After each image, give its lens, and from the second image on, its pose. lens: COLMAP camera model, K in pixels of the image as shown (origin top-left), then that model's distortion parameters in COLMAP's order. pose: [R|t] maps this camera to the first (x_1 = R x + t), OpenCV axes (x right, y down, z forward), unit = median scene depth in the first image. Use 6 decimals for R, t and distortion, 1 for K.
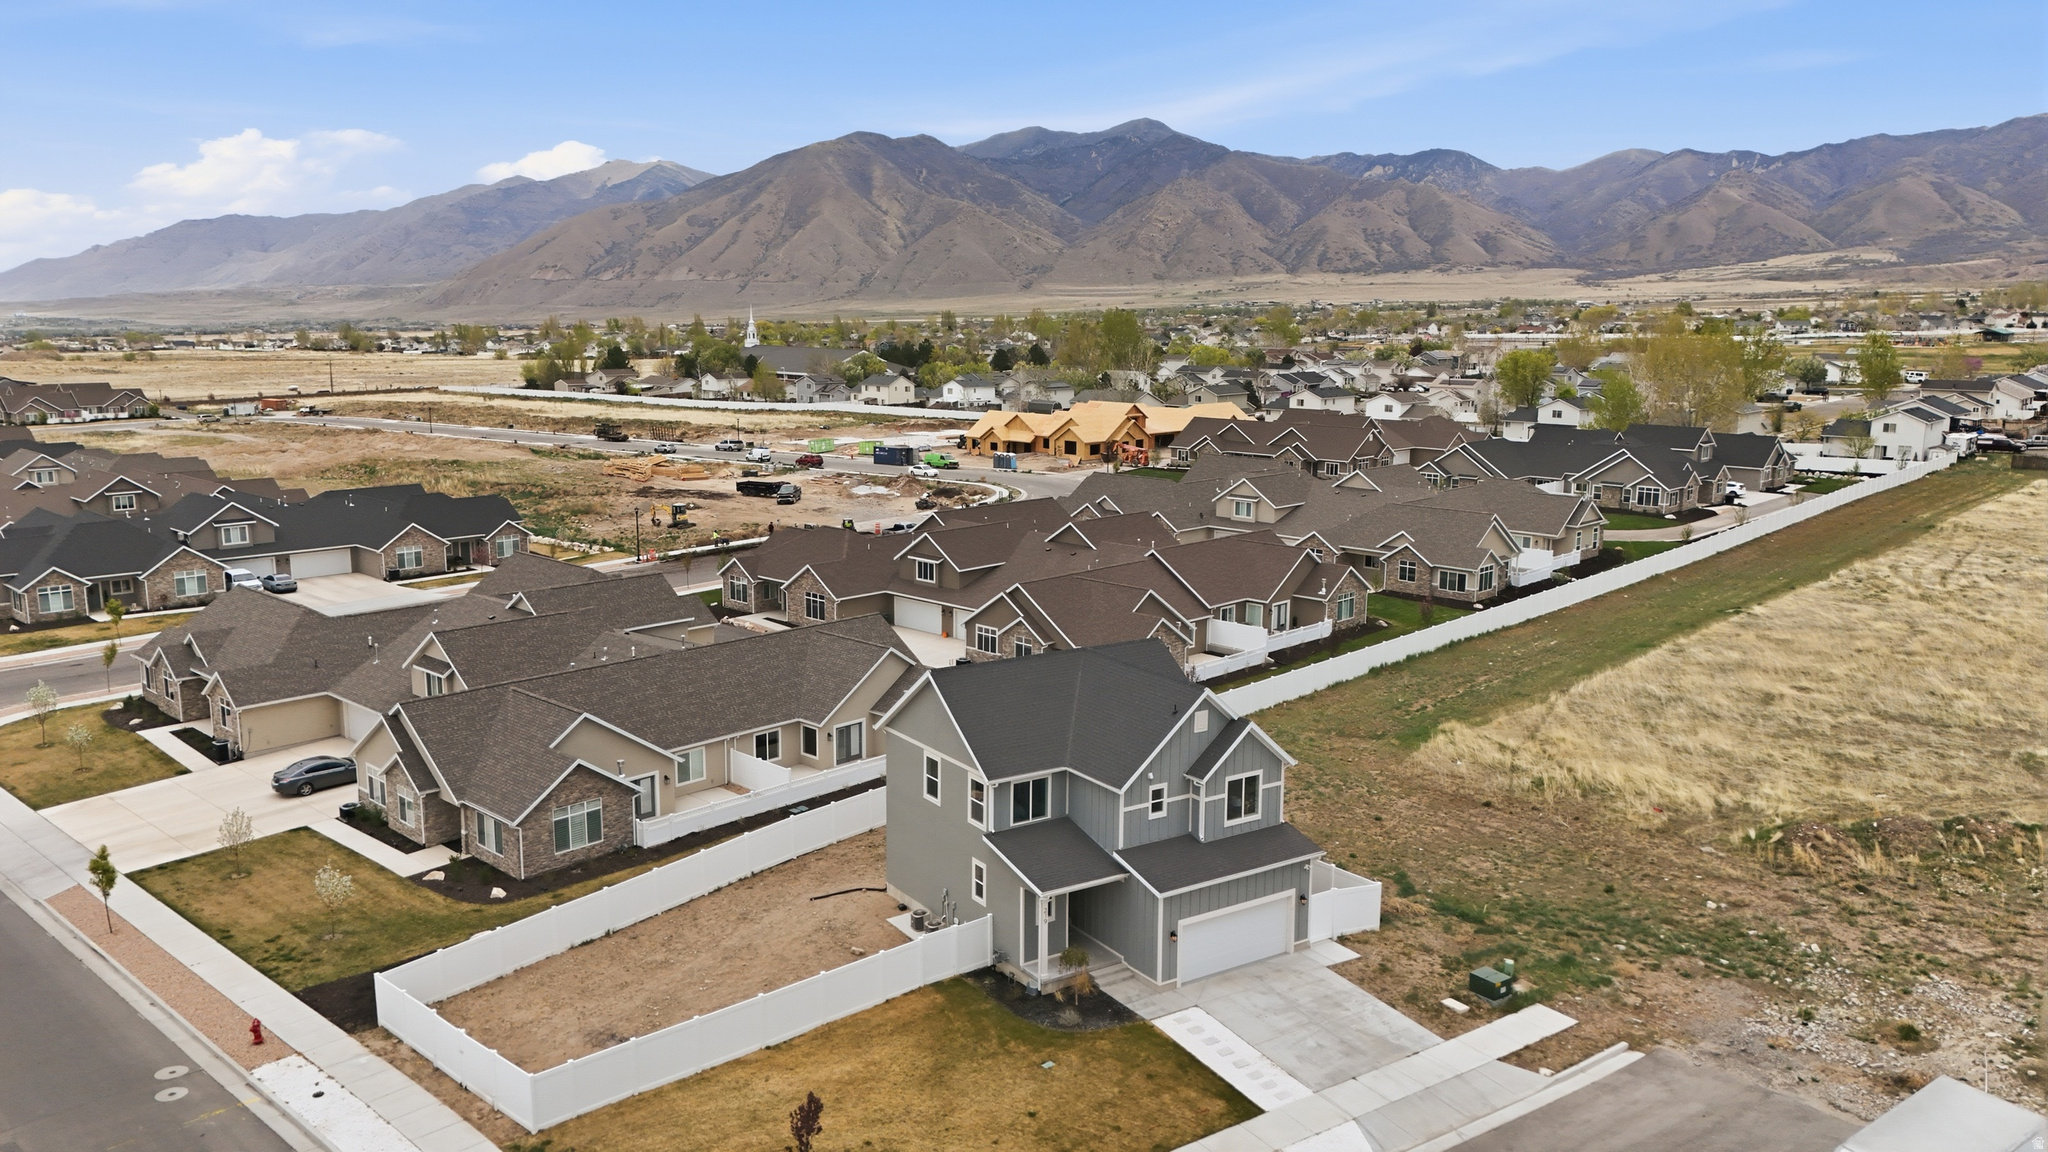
lens RADIAL K [[1504.9, 0, 1024.7], [0, 1504.9, 569.4], [0, 0, 1]] dist [0.074908, -0.067753]
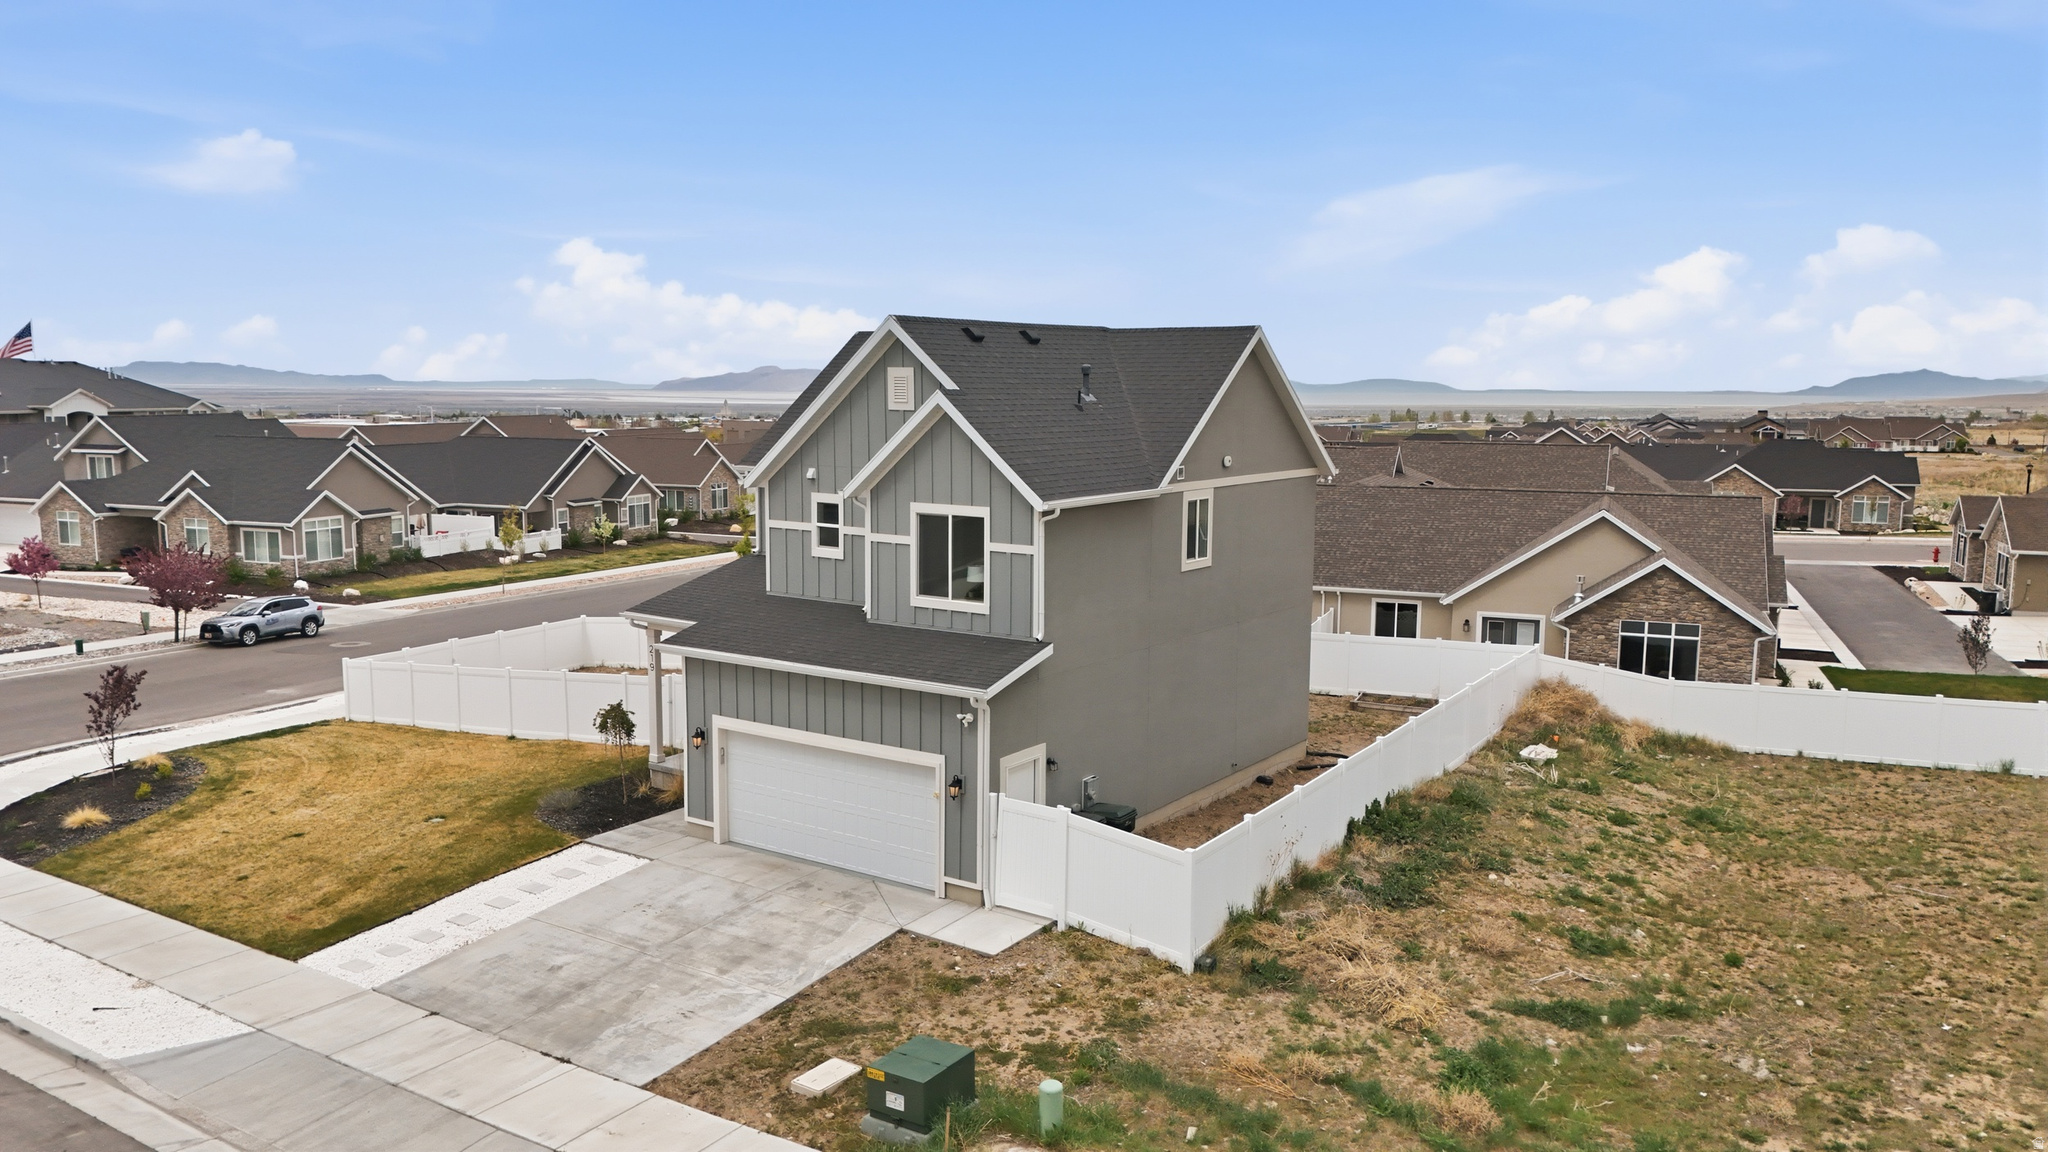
lens RADIAL K [[1504.9, 0, 1023.5], [0, 1504.9, 581.4], [0, 0, 1]] dist [0.074908, -0.067753]
pose [[0.372098, 0.117063, -0.920782, 0.450577], [-0.165141, 0.984537, 0.058434, 0.094518], [0.913385, 0.130316, 0.385676, 0.623197]]
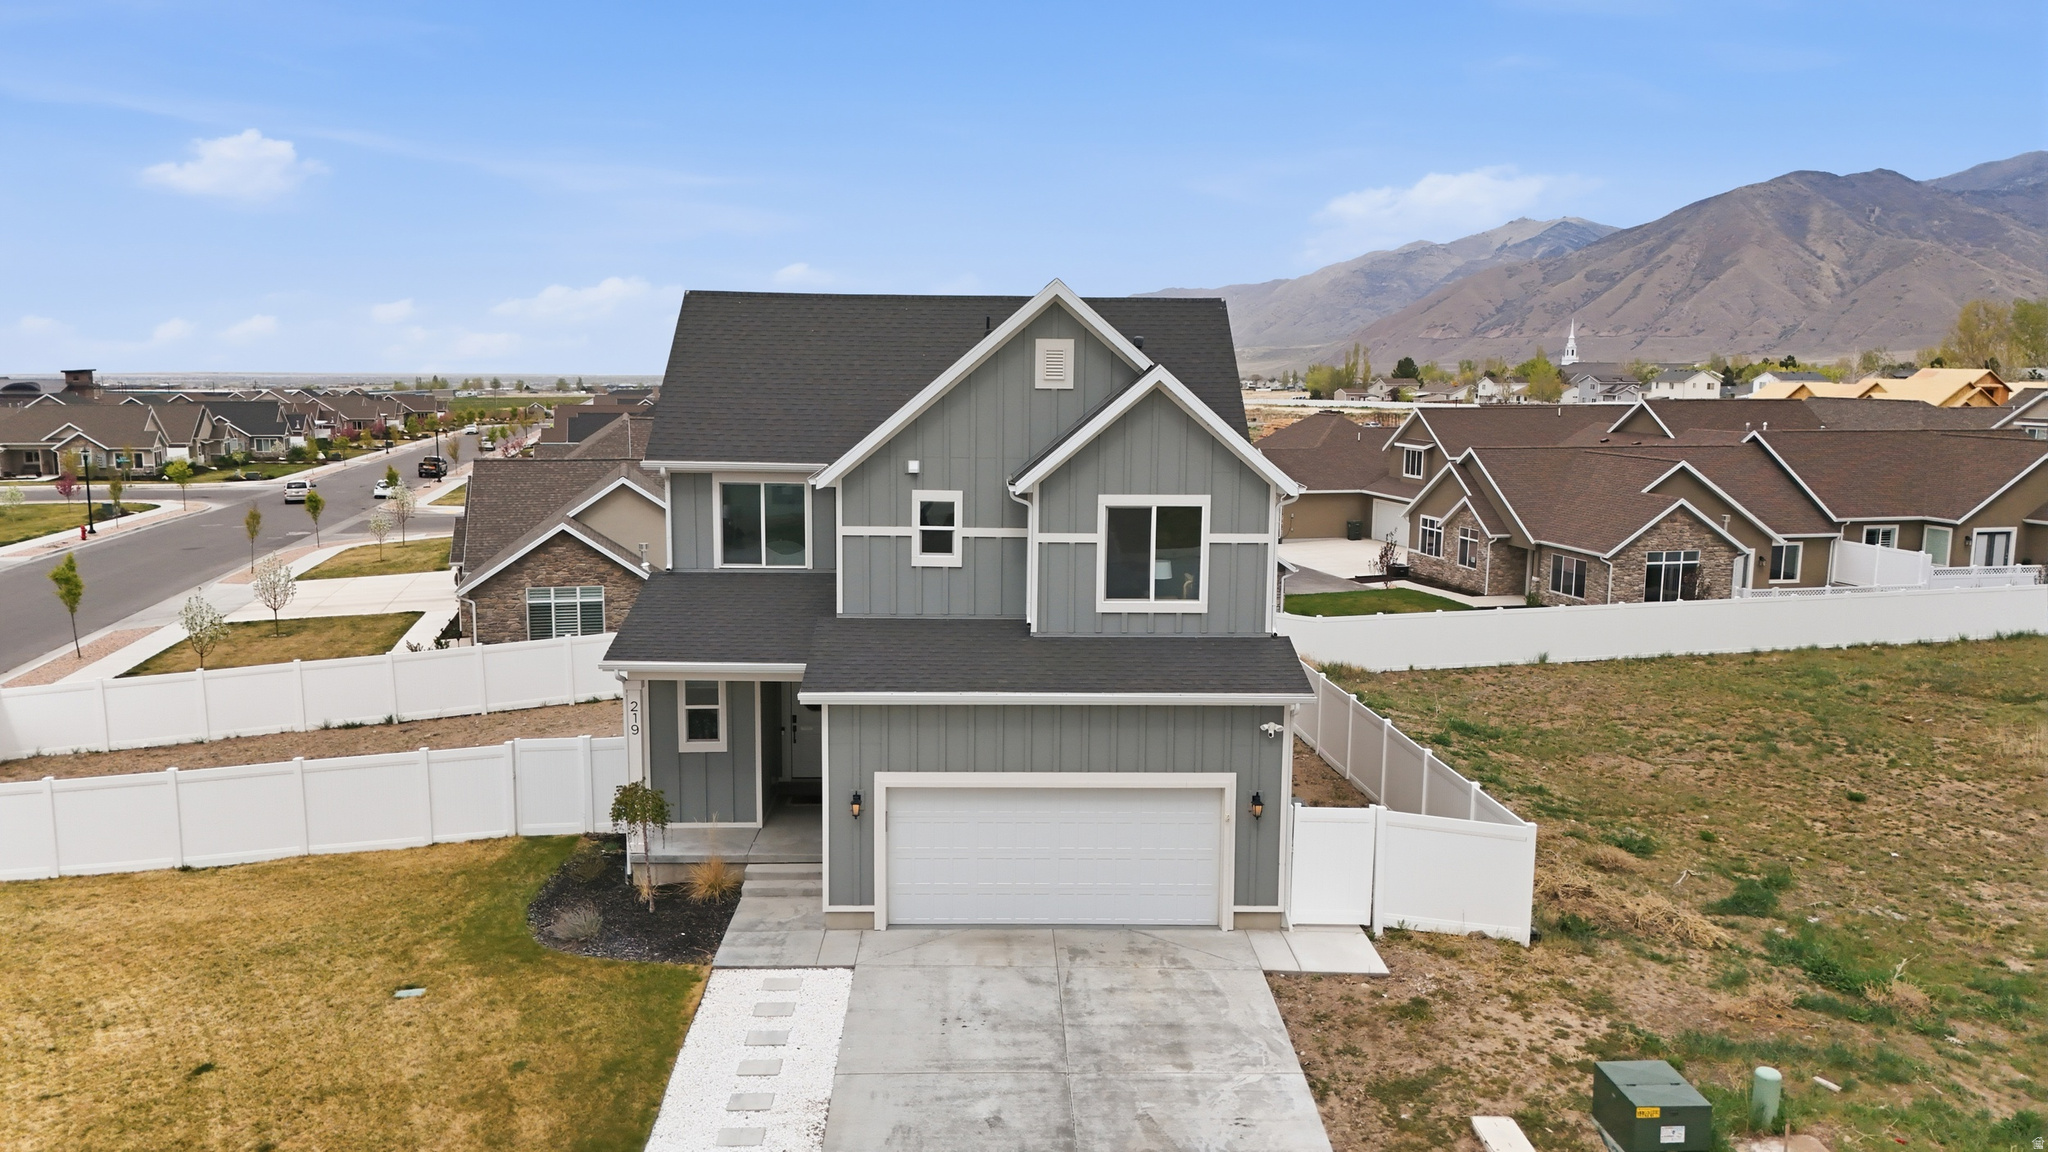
lens RADIAL K [[1504.9, 0, 1022.6], [0, 1504.9, 573.5], [0, 0, 1]] dist [0.074908, -0.067753]
pose [[0.844665, 0.076124, -0.529855, 0.256893], [-0.095347, 0.995403, -0.008989, 0.122881], [0.526735, 0.058113, 0.848040, 0.456084]]
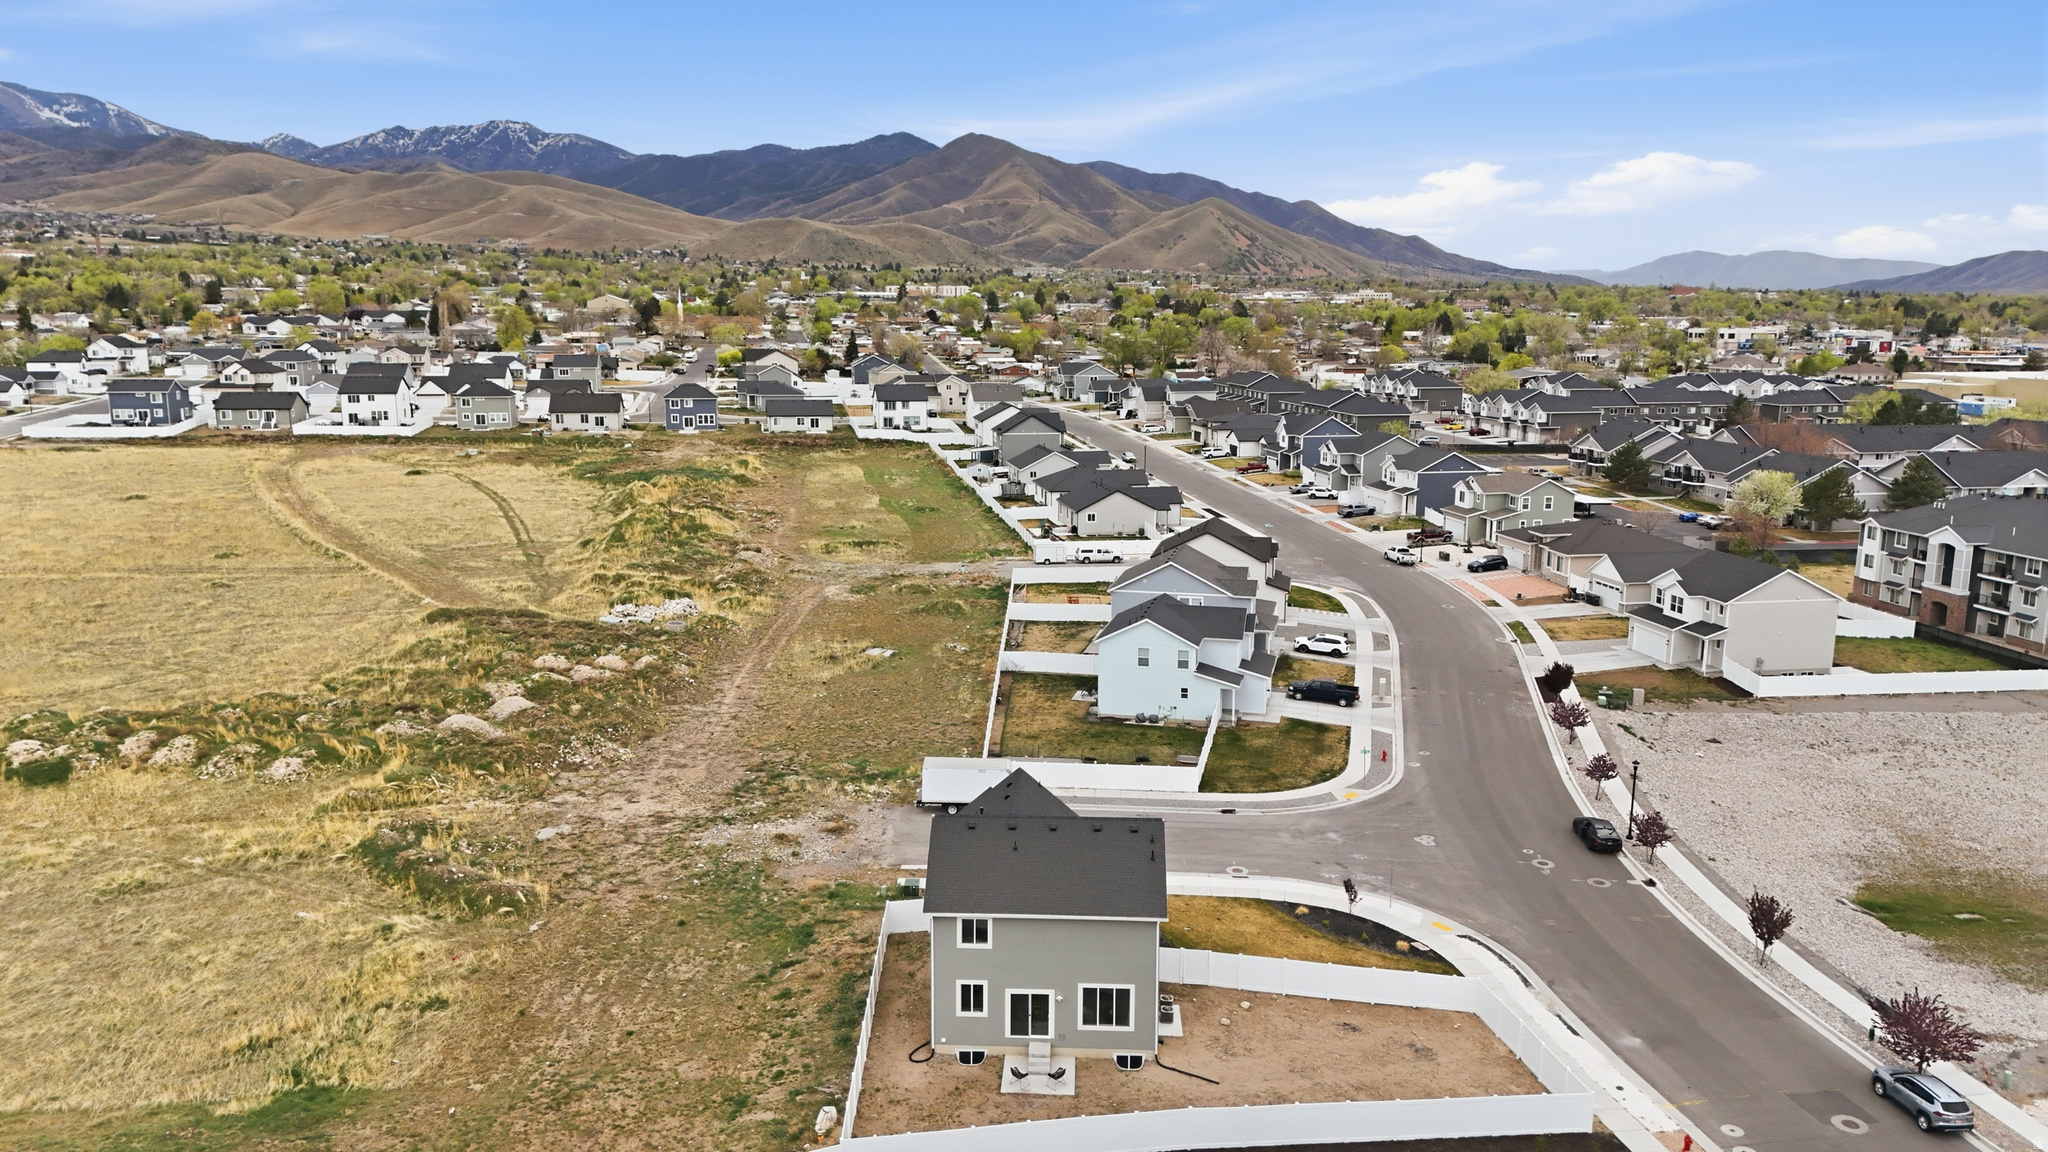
lens RADIAL K [[1504.9, 0, 1021.4], [0, 1504.9, 572.2], [0, 0, 1]] dist [0.074908, -0.067753]
pose [[-0.803724, -0.117536, 0.583278, -0.519348], [0.094266, 0.942761, 0.319868, -0.415108], [-0.587488, 0.312069, -0.746640, 1.481621]]
